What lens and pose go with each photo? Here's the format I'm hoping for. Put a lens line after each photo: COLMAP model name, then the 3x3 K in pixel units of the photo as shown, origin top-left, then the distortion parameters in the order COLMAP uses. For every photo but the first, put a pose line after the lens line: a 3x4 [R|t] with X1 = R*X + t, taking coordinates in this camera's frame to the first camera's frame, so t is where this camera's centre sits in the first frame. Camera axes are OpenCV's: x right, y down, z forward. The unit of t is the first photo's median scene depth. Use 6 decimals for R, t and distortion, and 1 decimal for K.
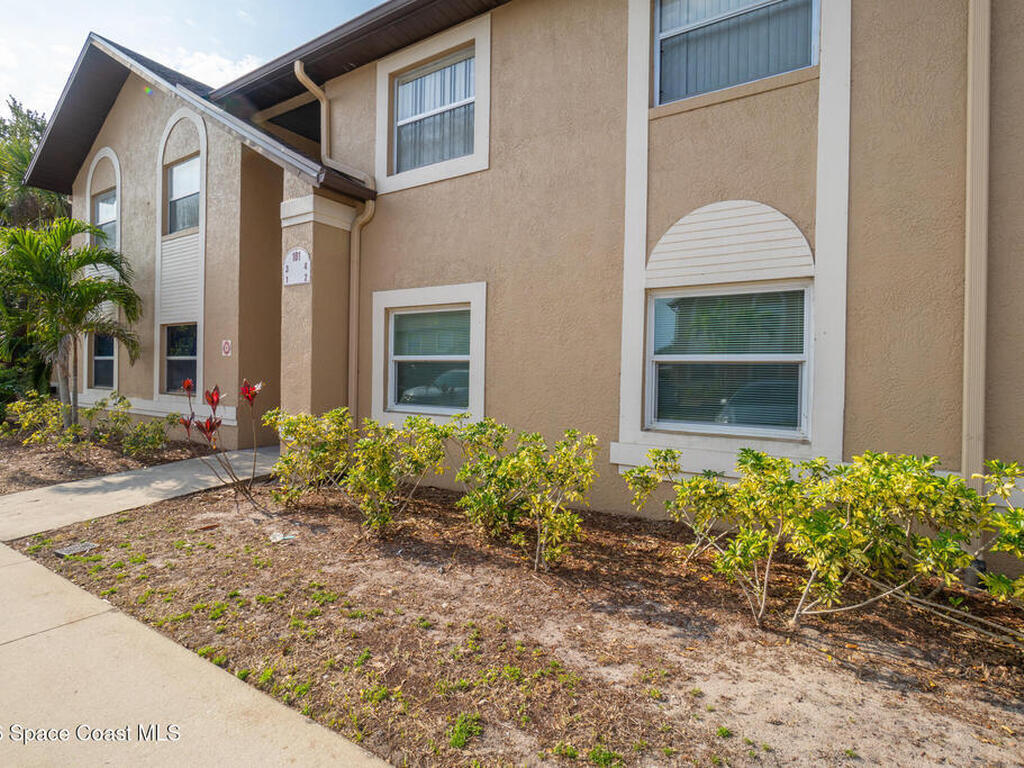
lens RADIAL K [[542.4, 0, 511.9], [0, 542.4, 377.6], [0, 0, 1]] dist [-0.000846, -0.000228]
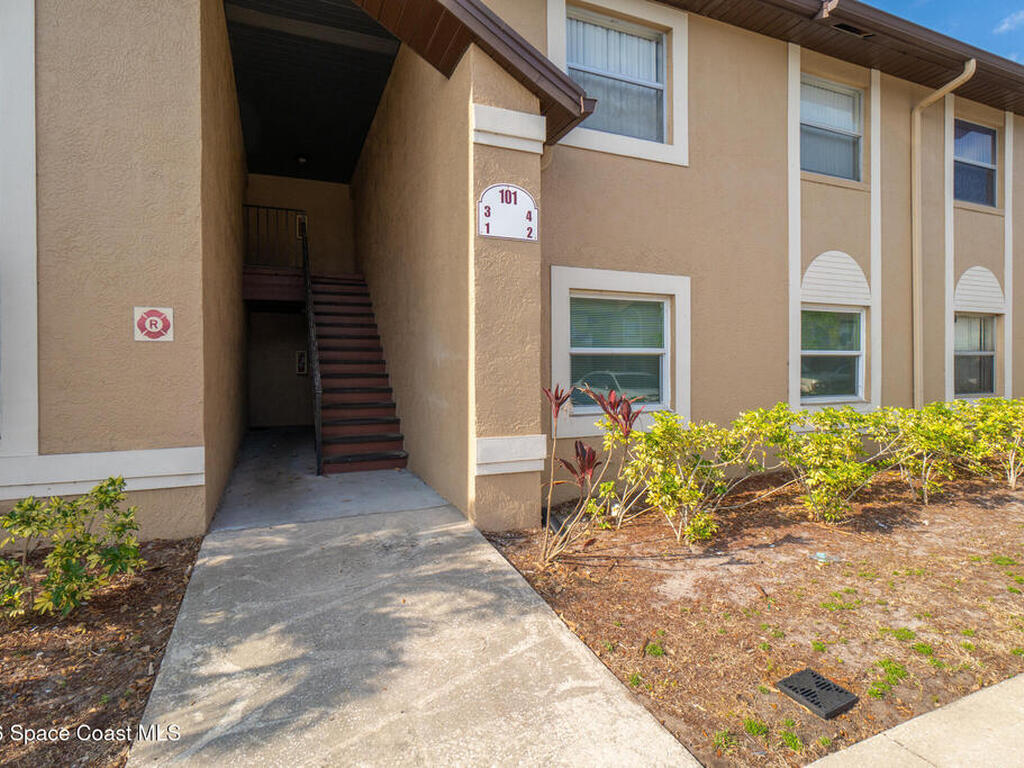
lens RADIAL K [[539.1, 0, 509.5], [0, 539.1, 370.9], [0, 0, 1]] dist [-0.000266, 0.000744]
pose [[0.551246, -0.026616, 0.833918, -1.091186], [0.020297, 0.999623, 0.018487, -0.024352], [-0.834096, 0.006736, 0.551579, 0.722618]]
